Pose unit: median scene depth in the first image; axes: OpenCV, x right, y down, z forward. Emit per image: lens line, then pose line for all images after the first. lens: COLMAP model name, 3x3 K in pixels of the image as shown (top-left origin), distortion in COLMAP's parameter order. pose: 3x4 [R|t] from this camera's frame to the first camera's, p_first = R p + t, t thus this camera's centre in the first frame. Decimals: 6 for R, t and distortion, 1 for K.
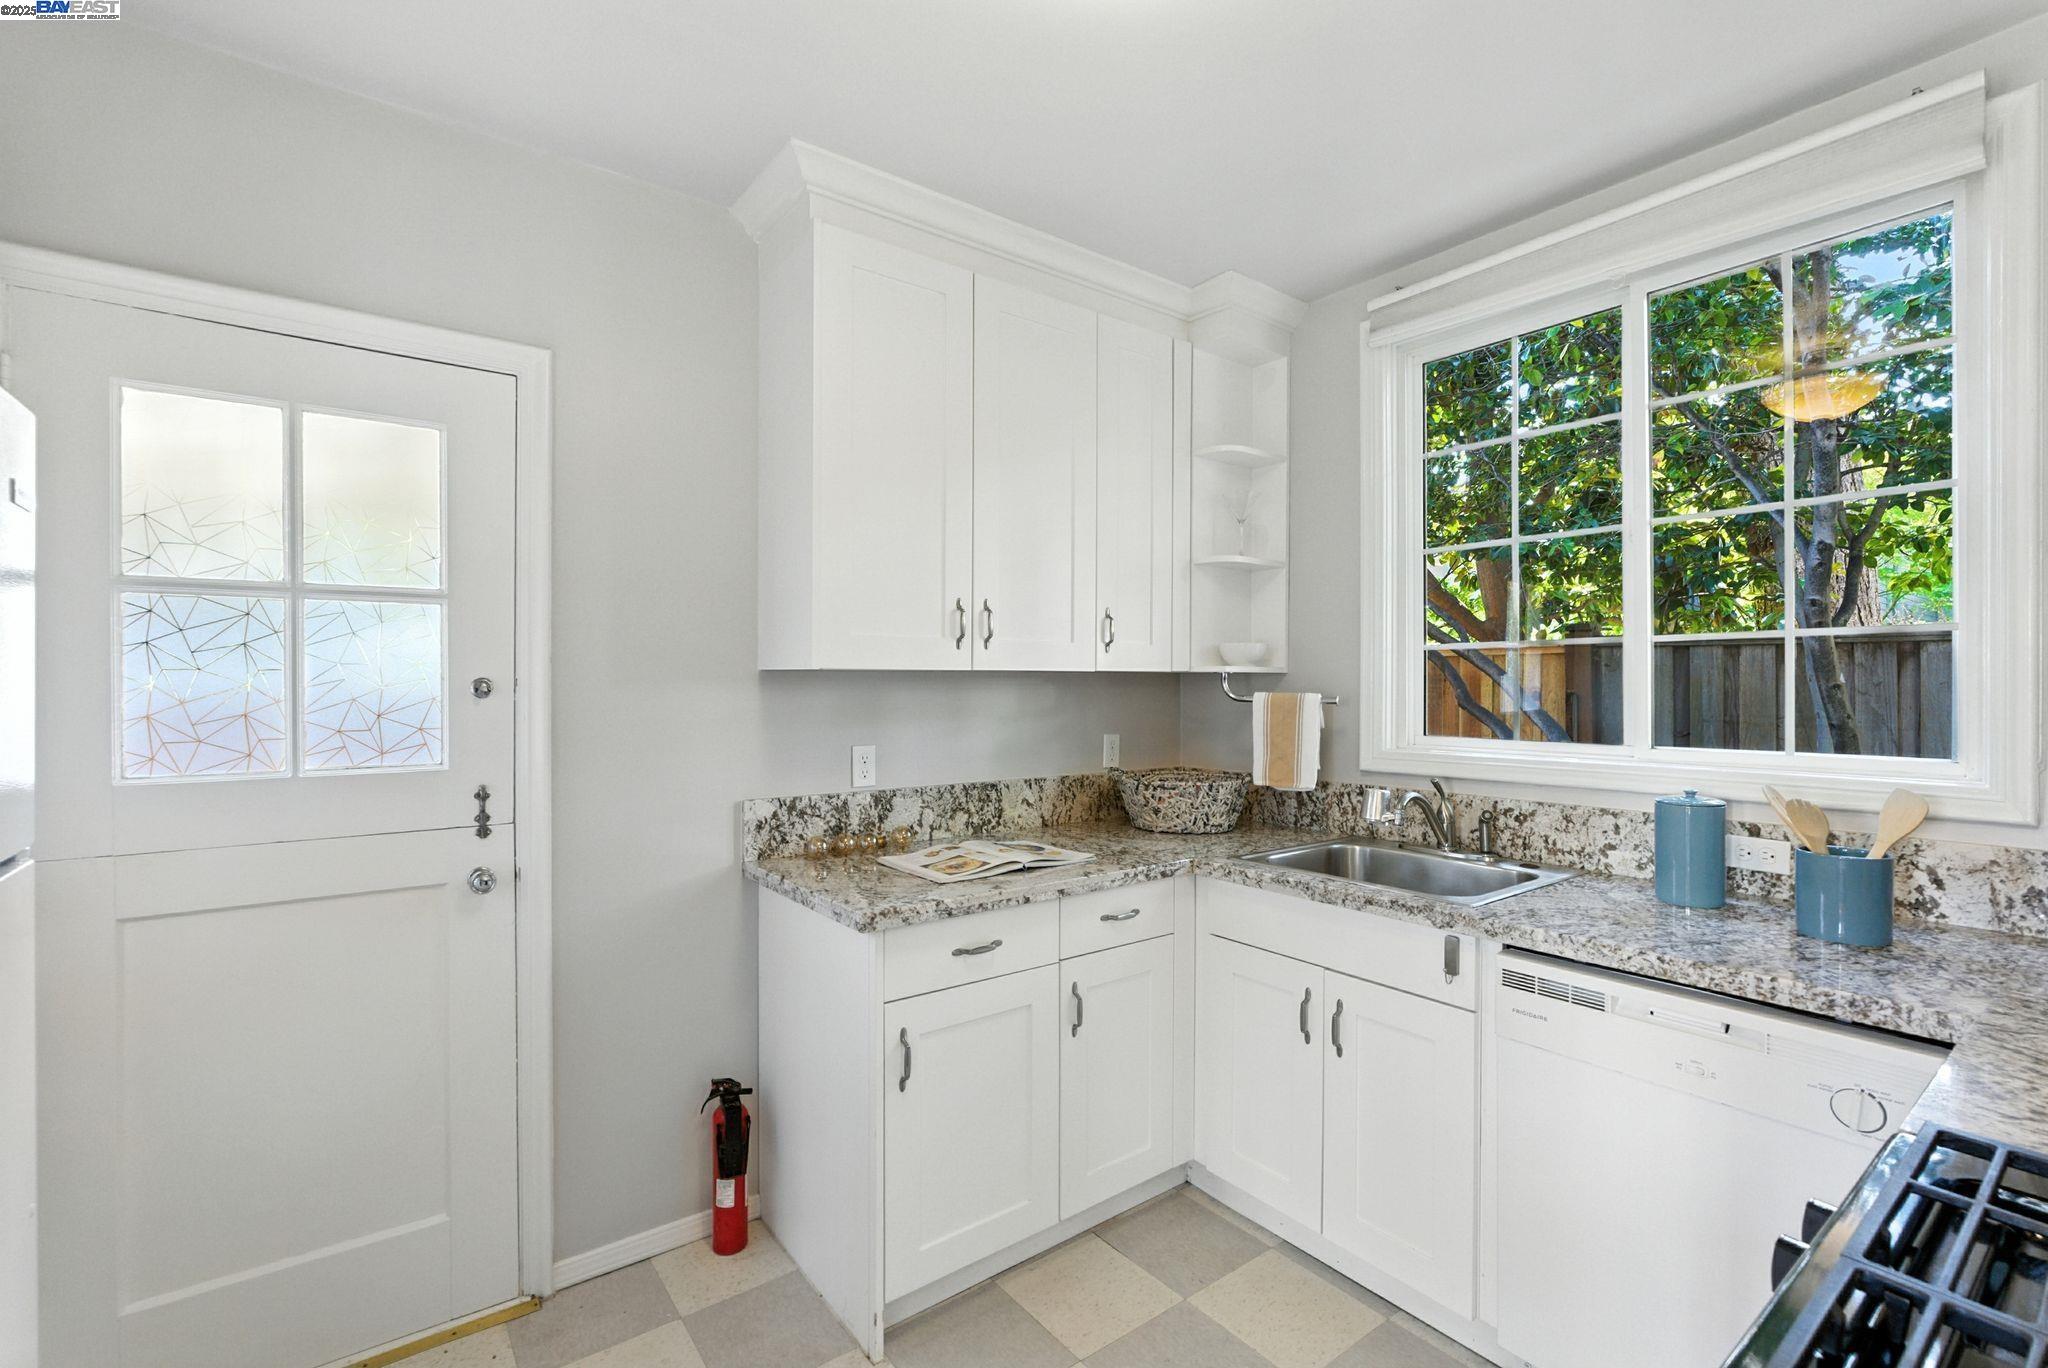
lens RADIAL K [[909.9, 0, 1024.1], [0, 909.9, 680.1], [0, 0, 1]] dist [-0.012530, 0.004735]
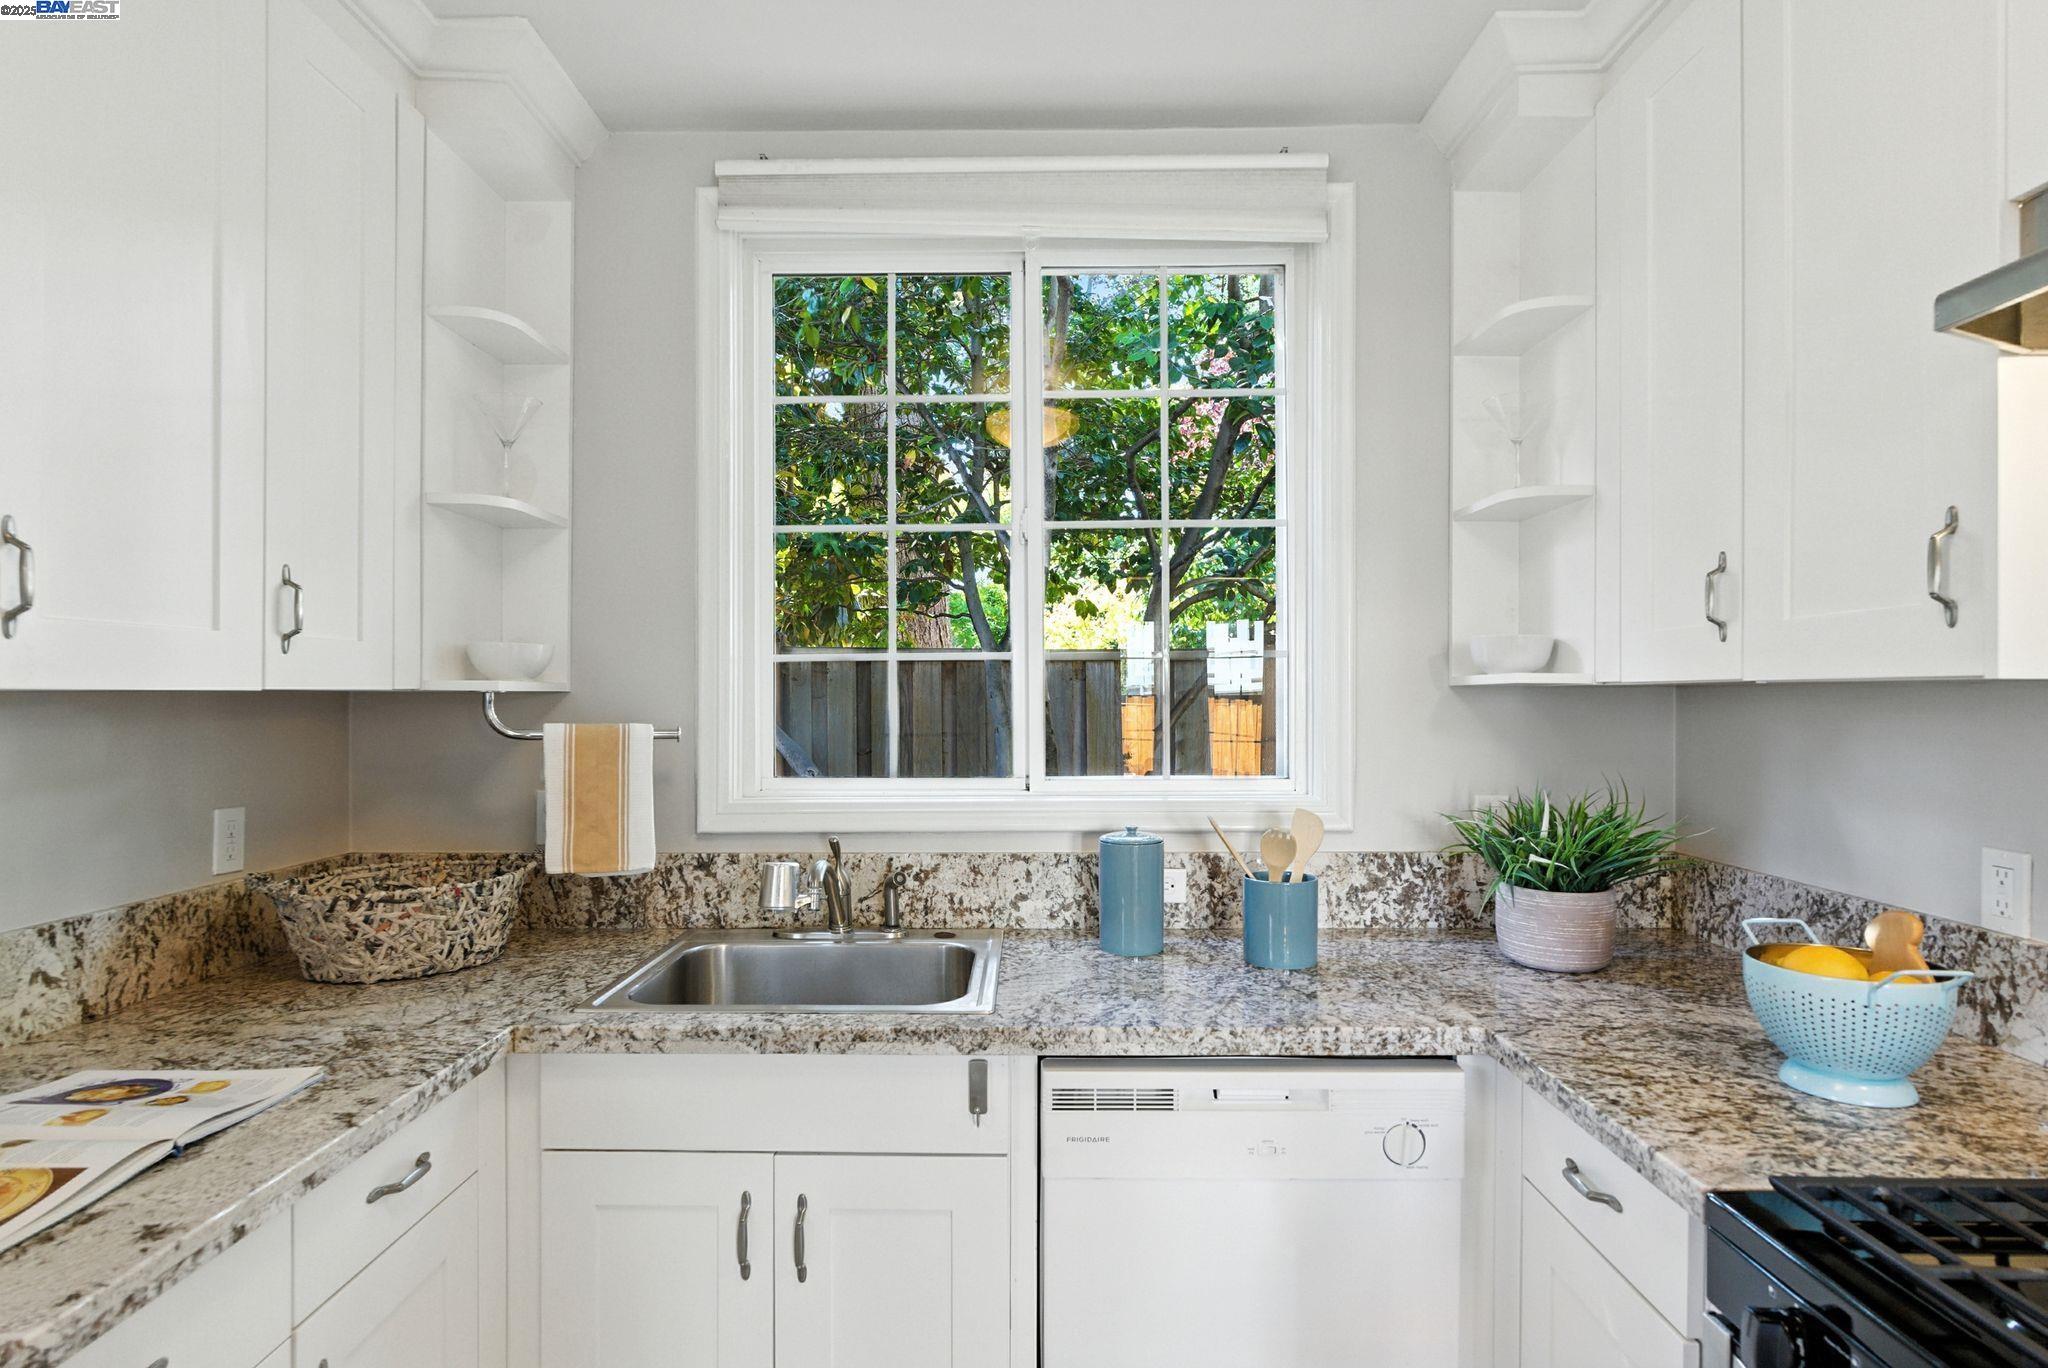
lens RADIAL K [[1071.7, 0, 1023.6], [0, 1071.7, 694.5], [0, 0, 1]] dist [-0.006732, 0.002740]
pose [[0.609818, -0.001257, 0.792540, -0.130352], [-0.001306, 0.999996, 0.002591, -0.009155], [-0.792540, -0.002615, 0.609814, 0.312882]]
